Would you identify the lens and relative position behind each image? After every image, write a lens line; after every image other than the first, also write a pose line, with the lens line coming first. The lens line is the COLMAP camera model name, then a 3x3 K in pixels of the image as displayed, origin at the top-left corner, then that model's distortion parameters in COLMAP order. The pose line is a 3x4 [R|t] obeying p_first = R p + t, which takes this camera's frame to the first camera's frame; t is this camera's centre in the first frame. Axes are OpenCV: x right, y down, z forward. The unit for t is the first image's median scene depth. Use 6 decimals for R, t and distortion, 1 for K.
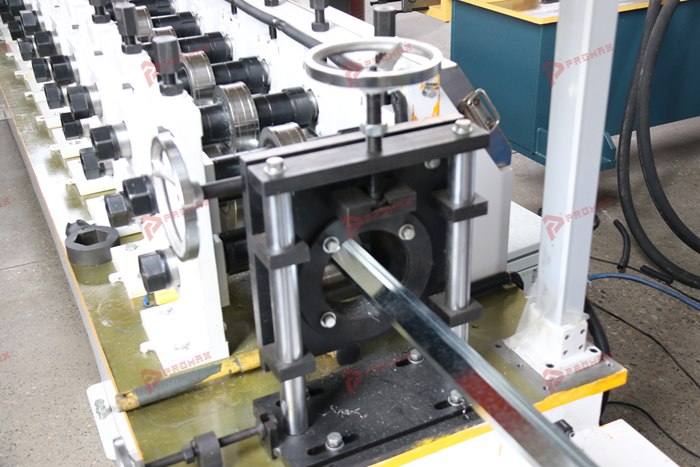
lens RADIAL K [[800.8, 0, 359.4], [0, 800.8, 233.9], [0, 0, 1]] dist [-0.001185, 0.389216]
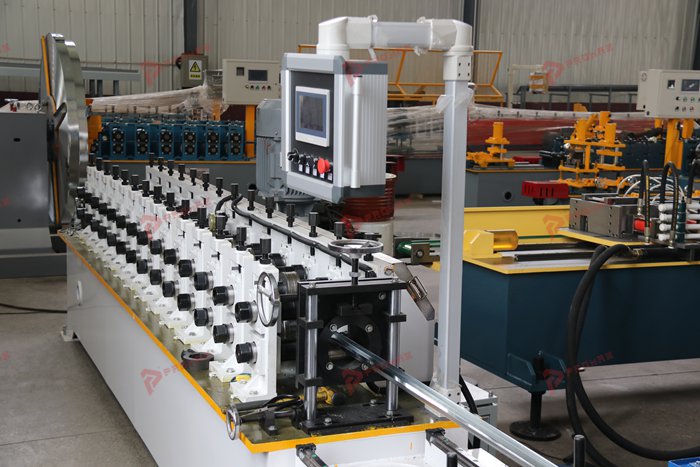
lens RADIAL K [[1048.4, 0, 350.0], [0, 1048.4, 233.5], [0, 0, 1]] dist [0.005729, -0.004306]
pose [[0.996549, 0.057667, -0.059701, 0.162849], [-0.074204, 0.941248, -0.329462, 0.697428], [0.037195, 0.332755, 0.942280, -1.756925]]
